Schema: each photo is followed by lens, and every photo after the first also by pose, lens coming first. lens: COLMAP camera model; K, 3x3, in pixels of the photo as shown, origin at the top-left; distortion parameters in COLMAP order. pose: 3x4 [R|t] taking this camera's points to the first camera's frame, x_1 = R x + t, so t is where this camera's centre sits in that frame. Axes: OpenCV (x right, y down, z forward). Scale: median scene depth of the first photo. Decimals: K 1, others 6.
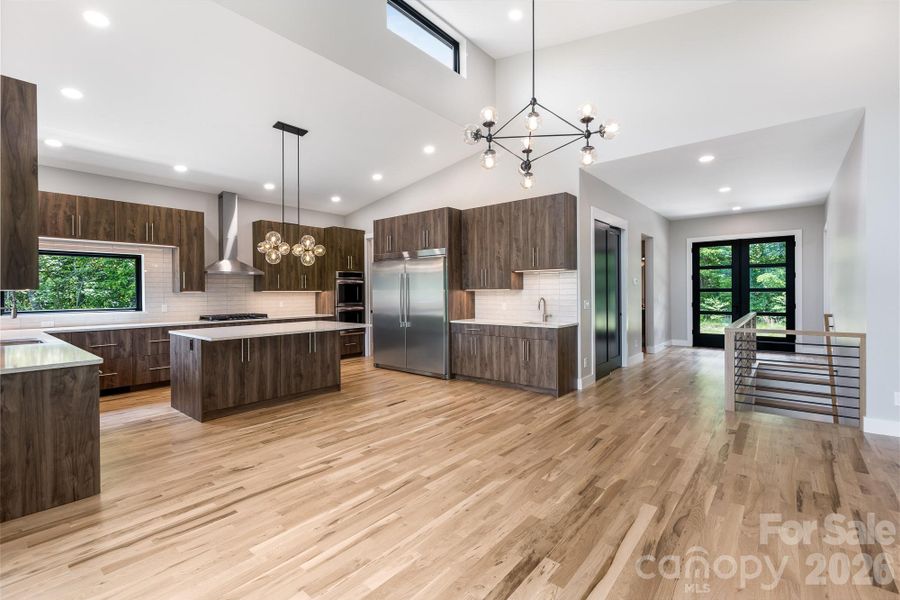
lens RADIAL K [[405.6, 0, 450.9], [0, 405.6, 294.8], [0, 0, 1]] dist [0.000304, -0.001281]
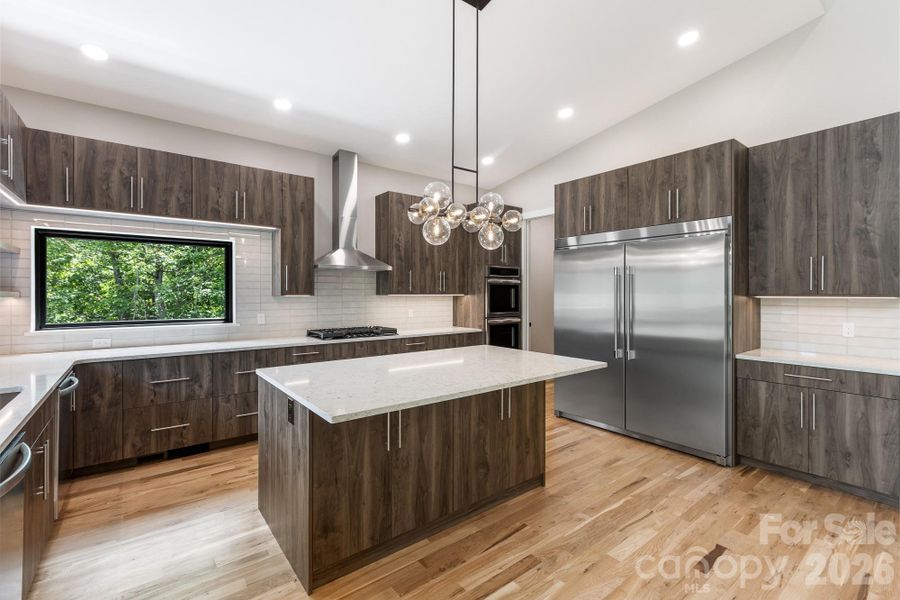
lens RADIAL K [[406.0, 0, 449.5], [0, 406.0, 294.4], [0, 0, 1]] dist [-0.010340, -0.000175]
pose [[0.976392, 0.008029, -0.215857, -0.252152], [-0.008759, 0.999959, -0.002423, -0.010003], [0.215829, 0.004257, 0.976422, 0.407166]]
